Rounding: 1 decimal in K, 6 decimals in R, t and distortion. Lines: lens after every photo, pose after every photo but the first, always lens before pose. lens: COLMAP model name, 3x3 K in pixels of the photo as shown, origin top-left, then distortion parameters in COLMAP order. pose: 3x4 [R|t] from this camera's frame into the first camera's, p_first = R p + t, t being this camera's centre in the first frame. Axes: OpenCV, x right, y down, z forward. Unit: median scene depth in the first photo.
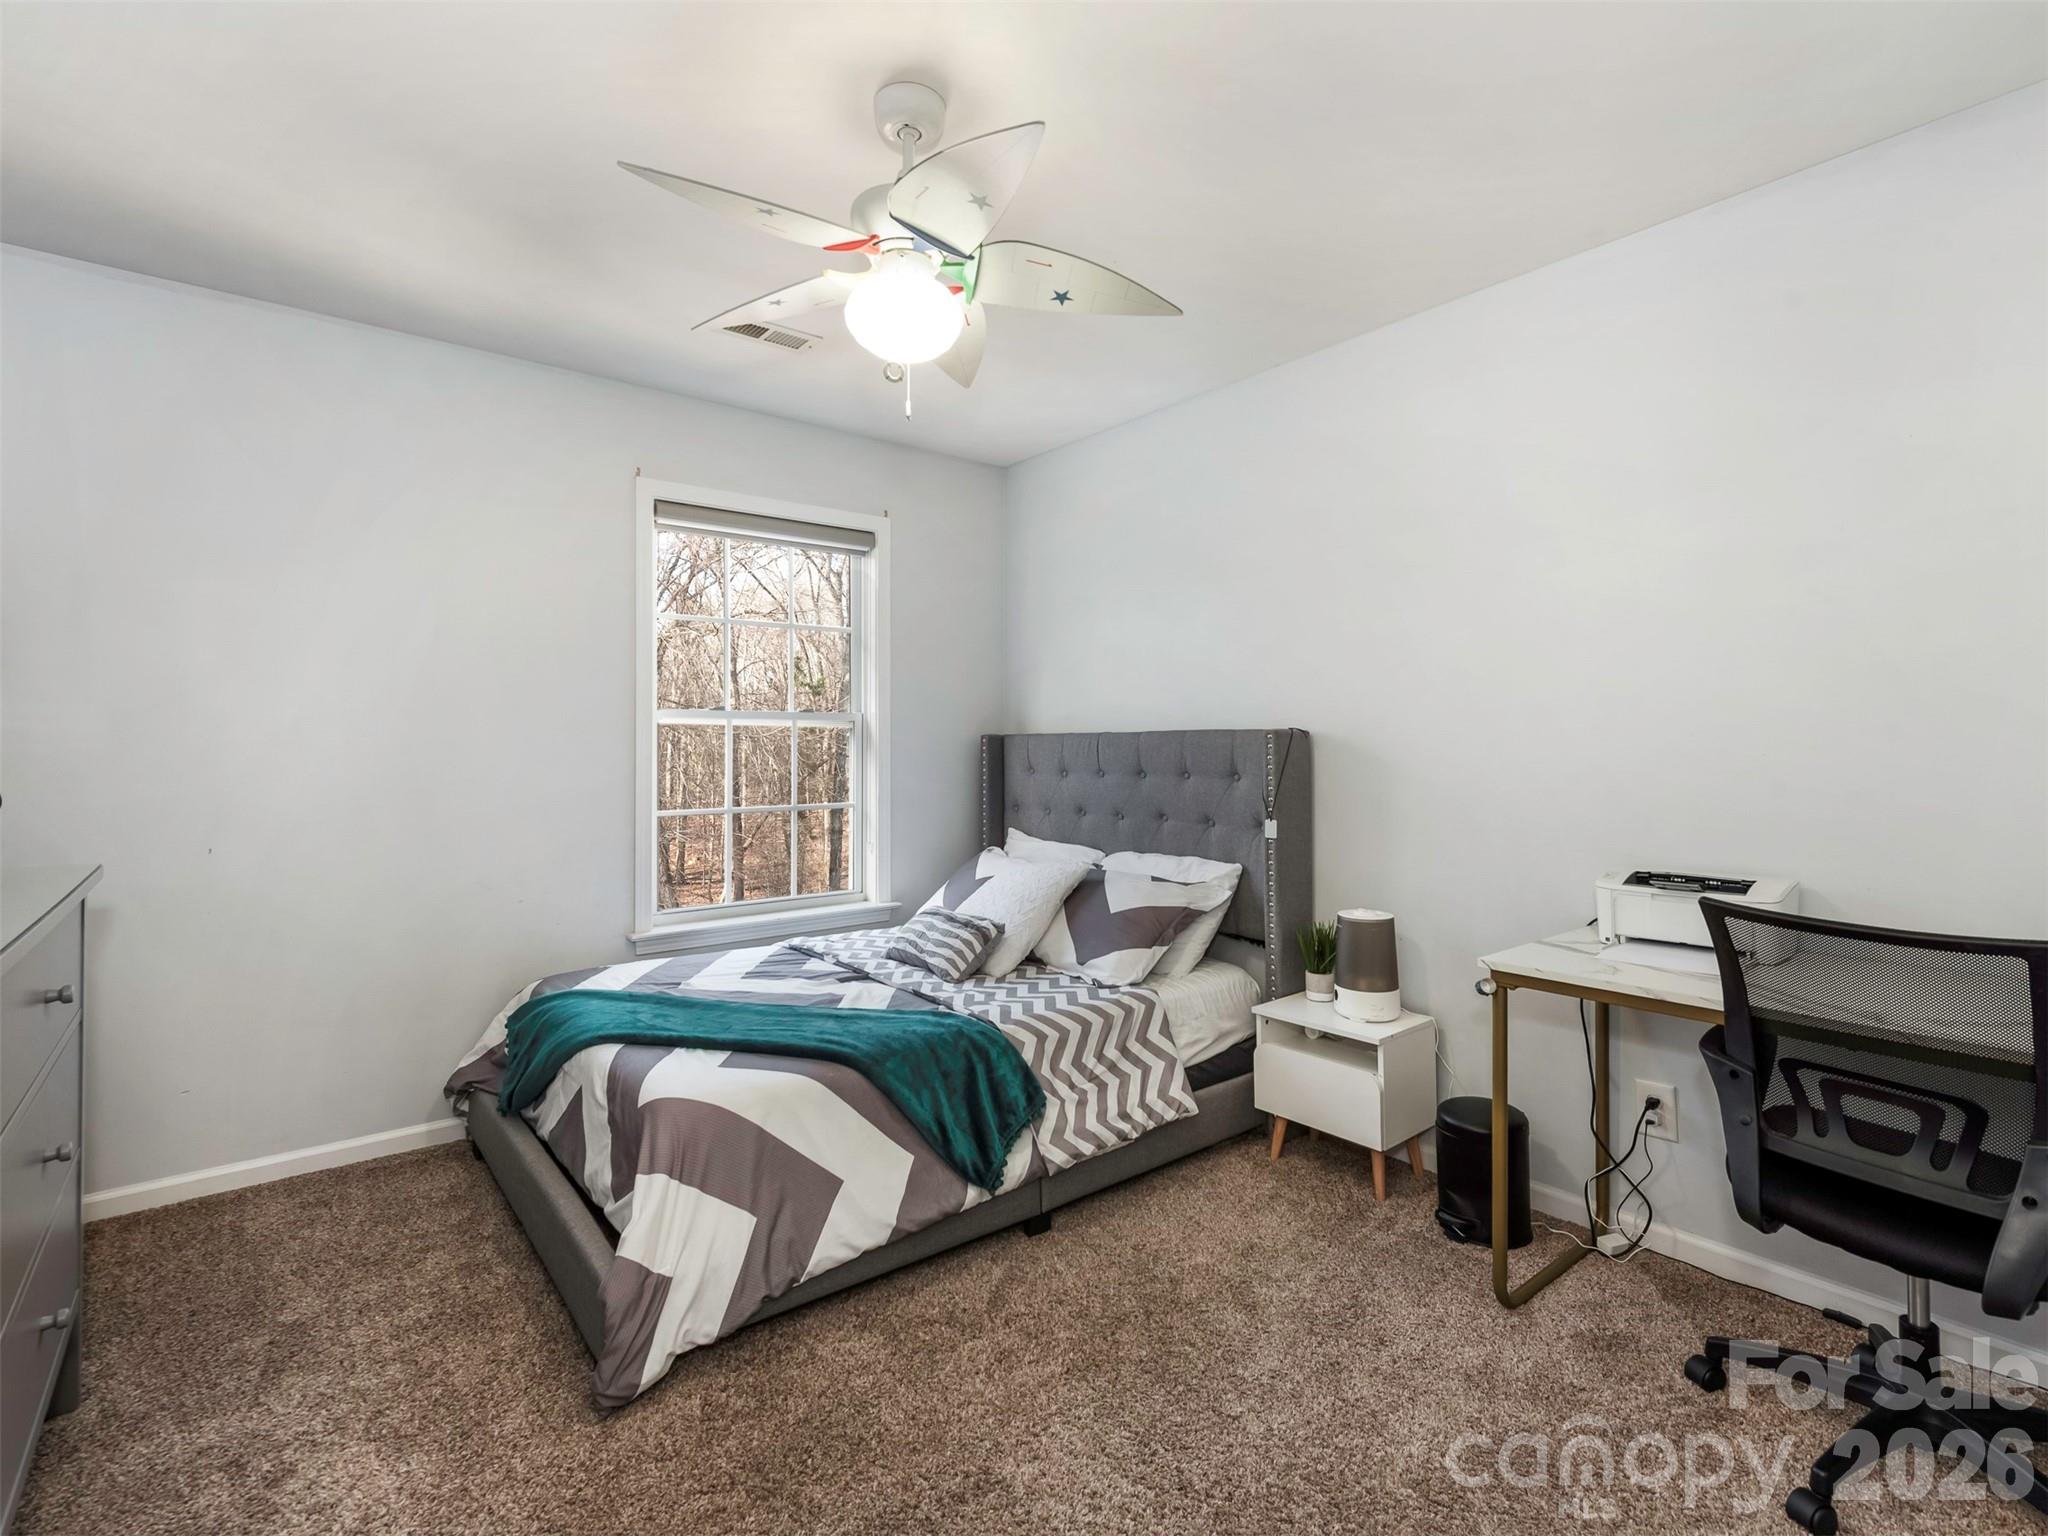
lens RADIAL K [[930.8, 0, 1017.1], [0, 930.8, 760.9], [0, 0, 1]] dist [0.008445, -0.000137]
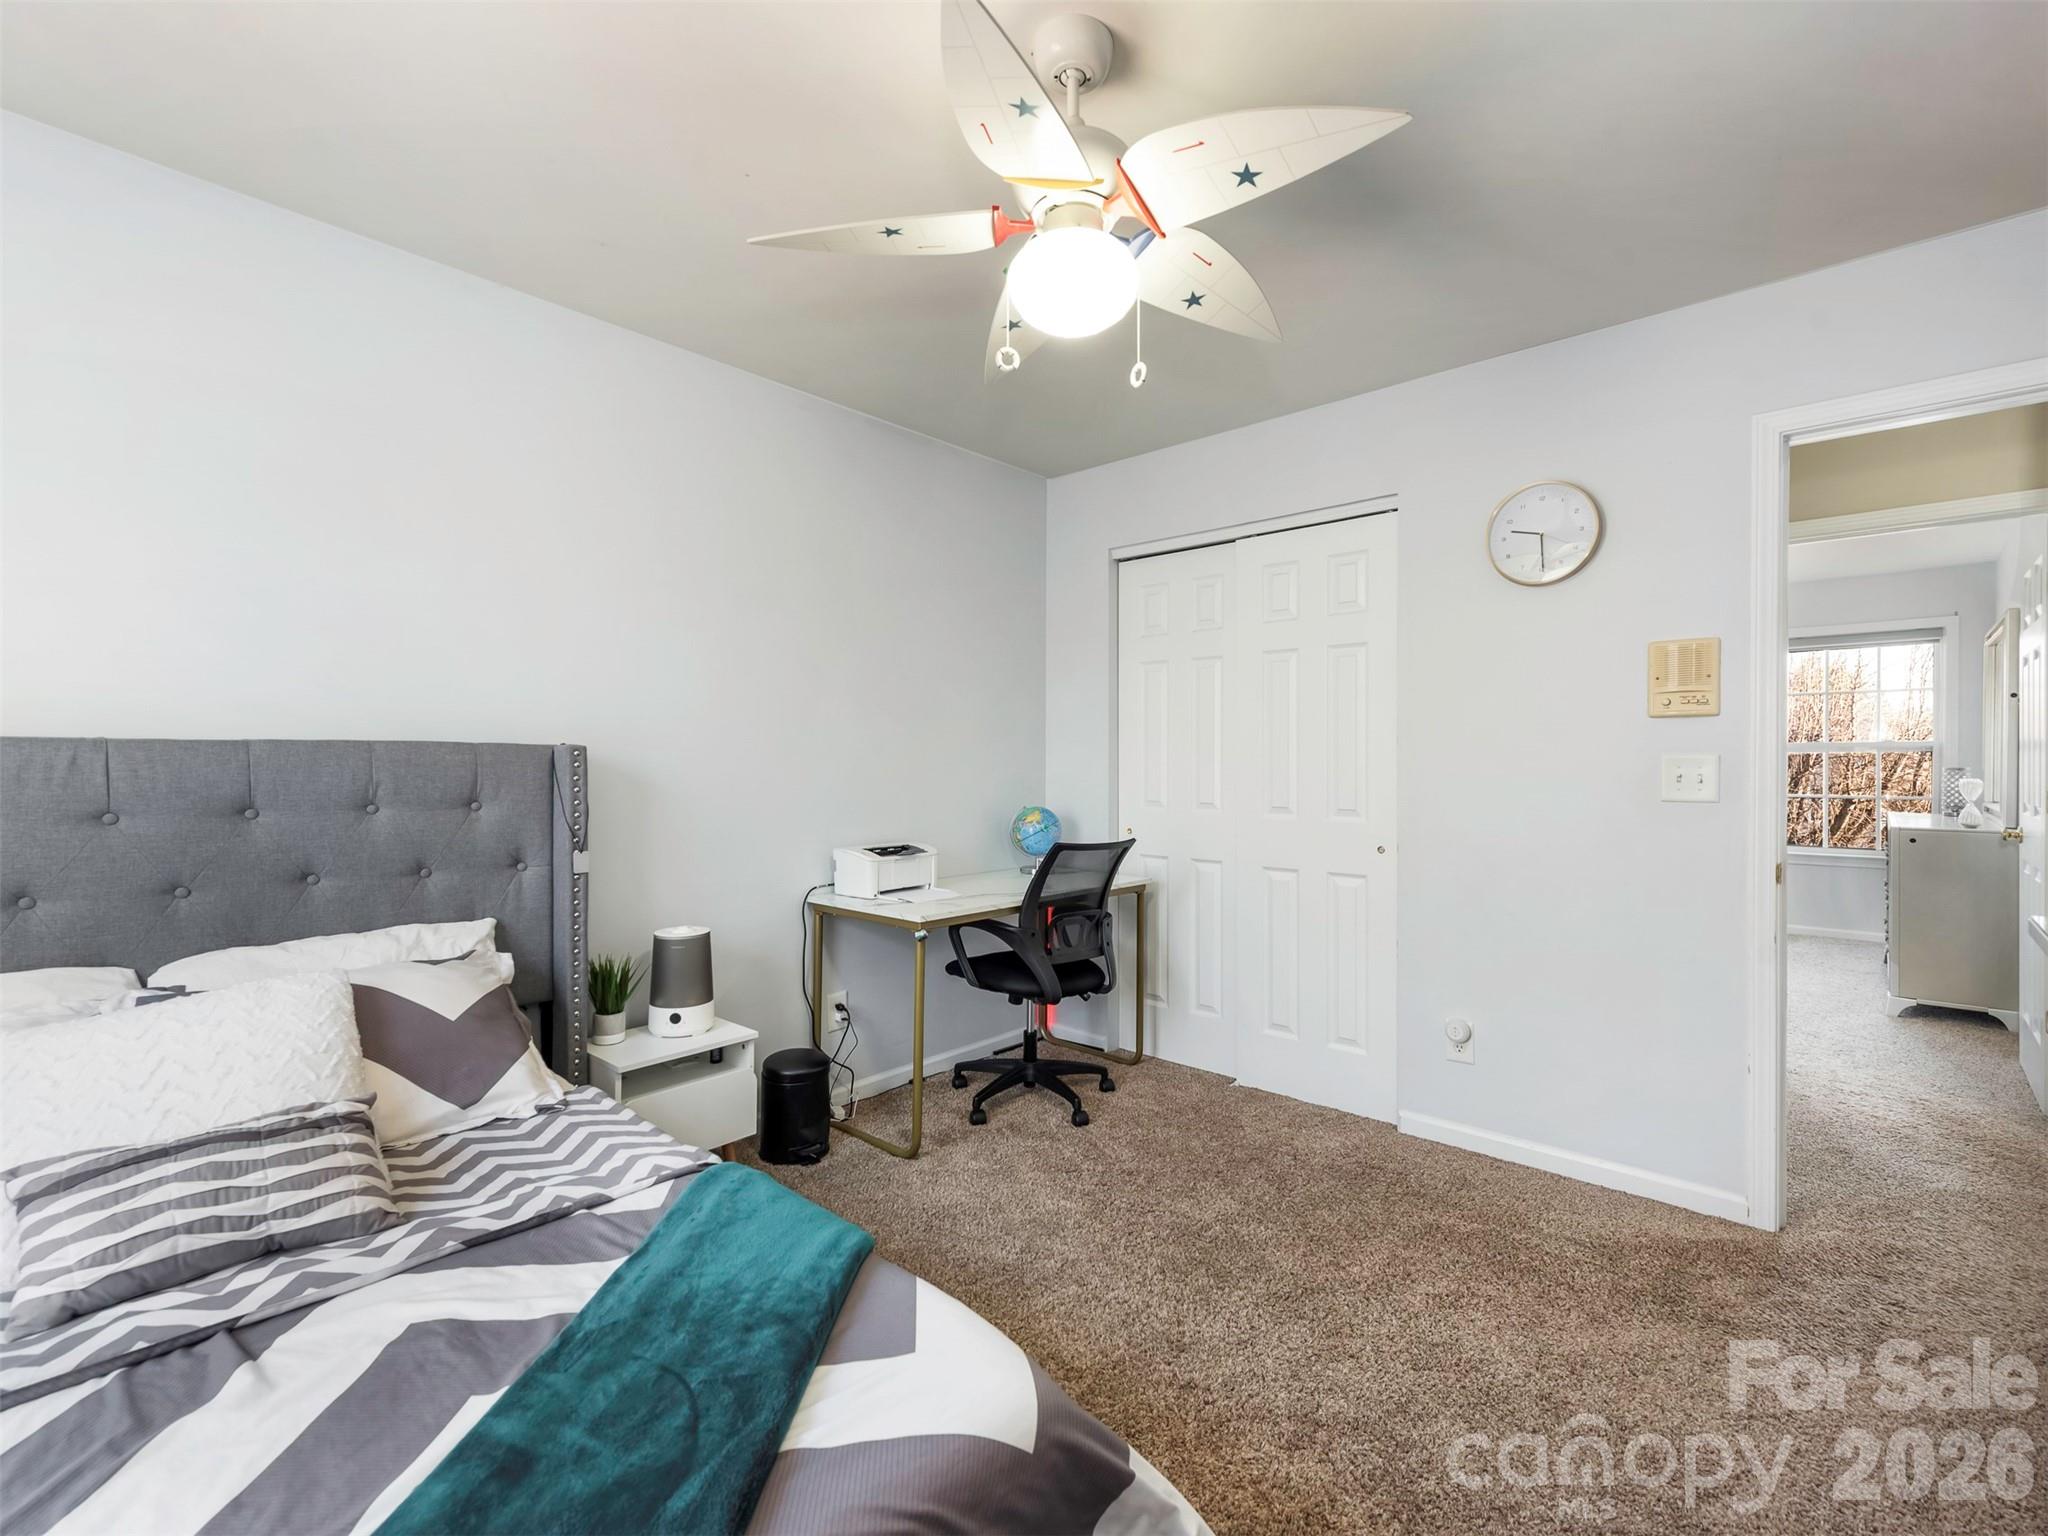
lens RADIAL K [[917.9, 0, 1026.5], [0, 917.9, 772.8], [0, 0, 1]] dist [0.005602, 0.001355]
pose [[-0.177875, -0.000699, 0.984053, -0.602605], [0.014615, 0.999888, 0.003351, -0.005034], [-0.983945, 0.014978, -0.177845, 0.718944]]
